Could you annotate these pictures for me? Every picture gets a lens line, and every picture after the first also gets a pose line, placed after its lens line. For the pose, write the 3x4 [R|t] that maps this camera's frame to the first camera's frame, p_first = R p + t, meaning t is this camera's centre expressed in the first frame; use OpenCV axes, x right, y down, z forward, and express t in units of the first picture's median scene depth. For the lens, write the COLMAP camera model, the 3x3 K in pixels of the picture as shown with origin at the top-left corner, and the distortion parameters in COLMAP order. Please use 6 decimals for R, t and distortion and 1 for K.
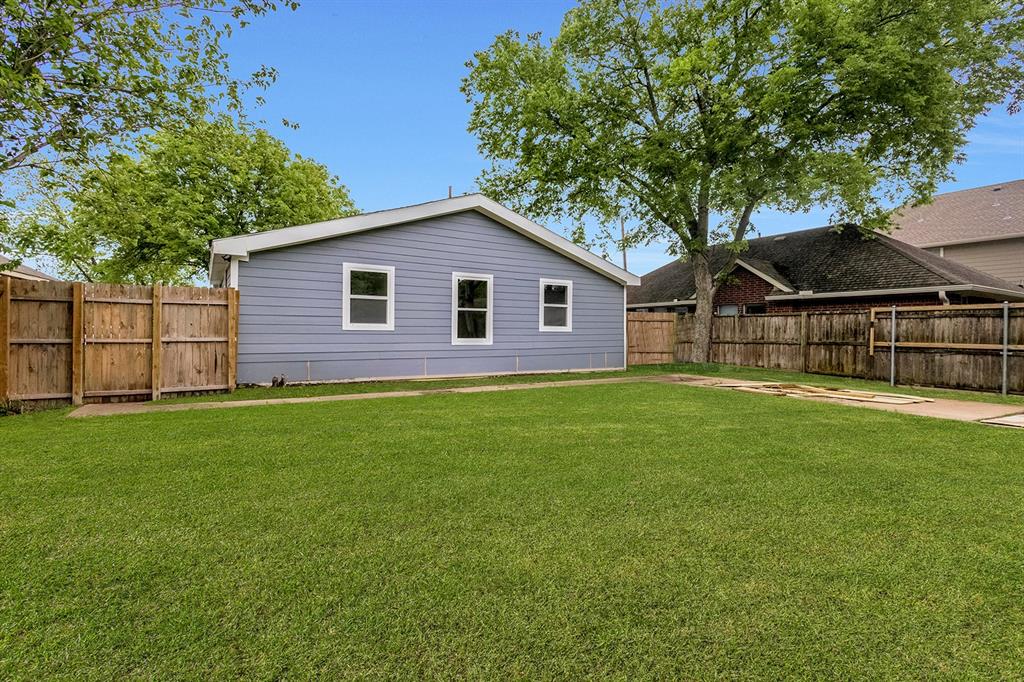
lens RADIAL K [[466.6, 0, 504.8], [0, 466.6, 336.0], [0, 0, 1]] dist [0.010832, -0.002283]
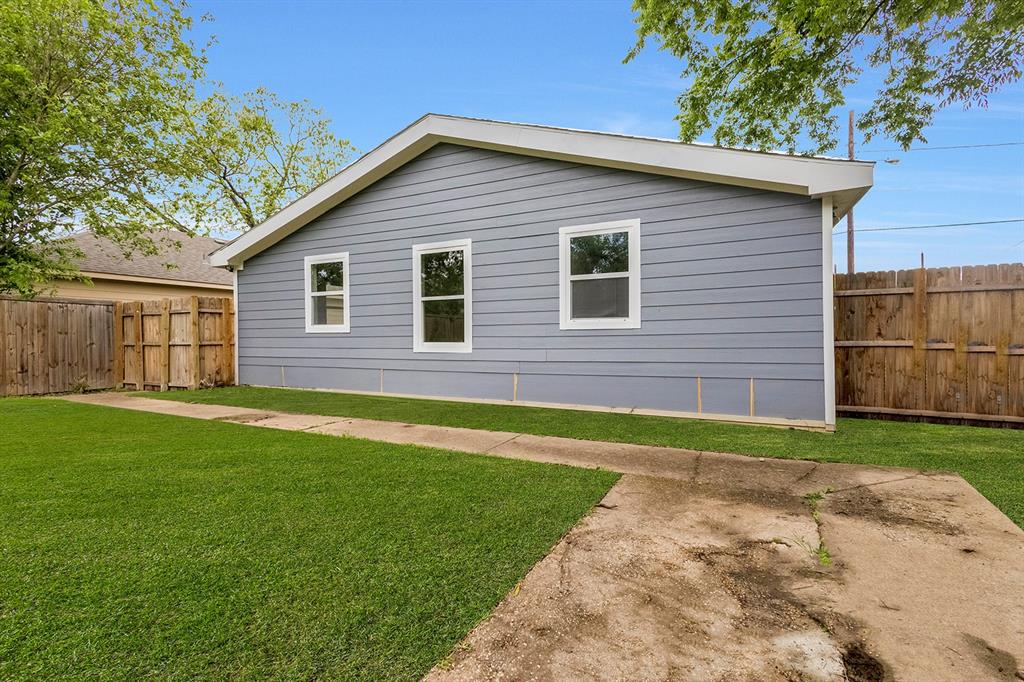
lens RADIAL K [[466.6, 0, 514.8], [0, 466.6, 338.5], [0, 0, 1]] dist [0.010832, -0.002283]
pose [[0.543191, -0.004736, -0.839596, 0.532235], [0.003646, 0.999988, -0.003281, 0.002089], [0.839601, -0.001279, 0.543202, 0.737006]]
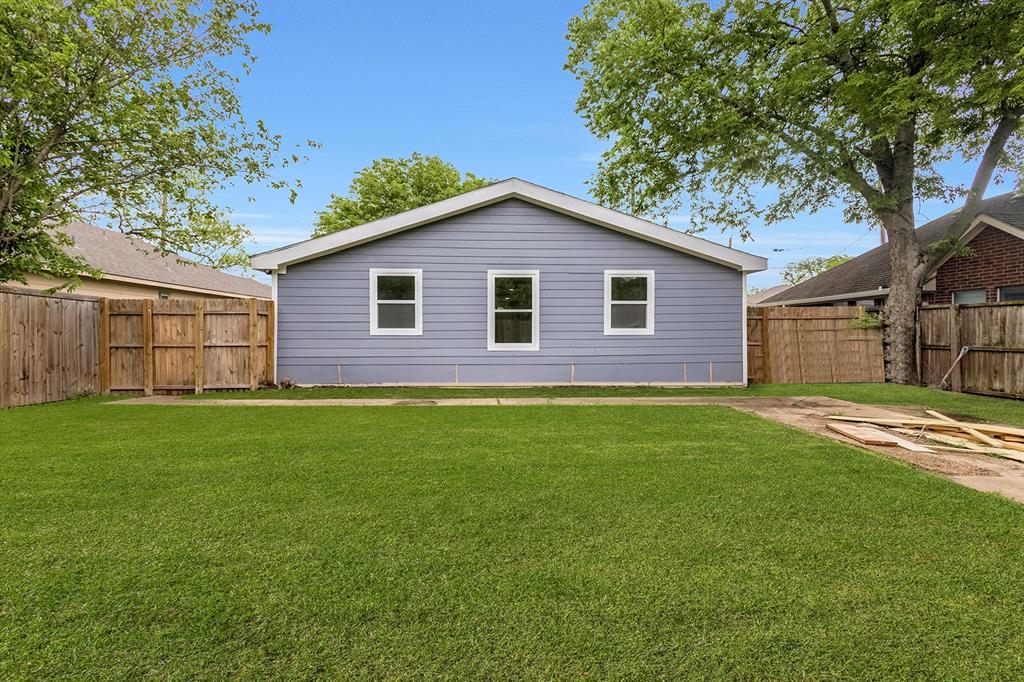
lens RADIAL K [[466.6, 0, 515.4], [0, 466.6, 345.1], [0, 0, 1]] dist [0.010832, -0.002283]
pose [[0.879170, 0.002437, -0.476502, 0.359257], [0.002207, 0.999955, 0.009186, 0.000235], [0.476503, -0.009128, 0.879126, 0.222474]]
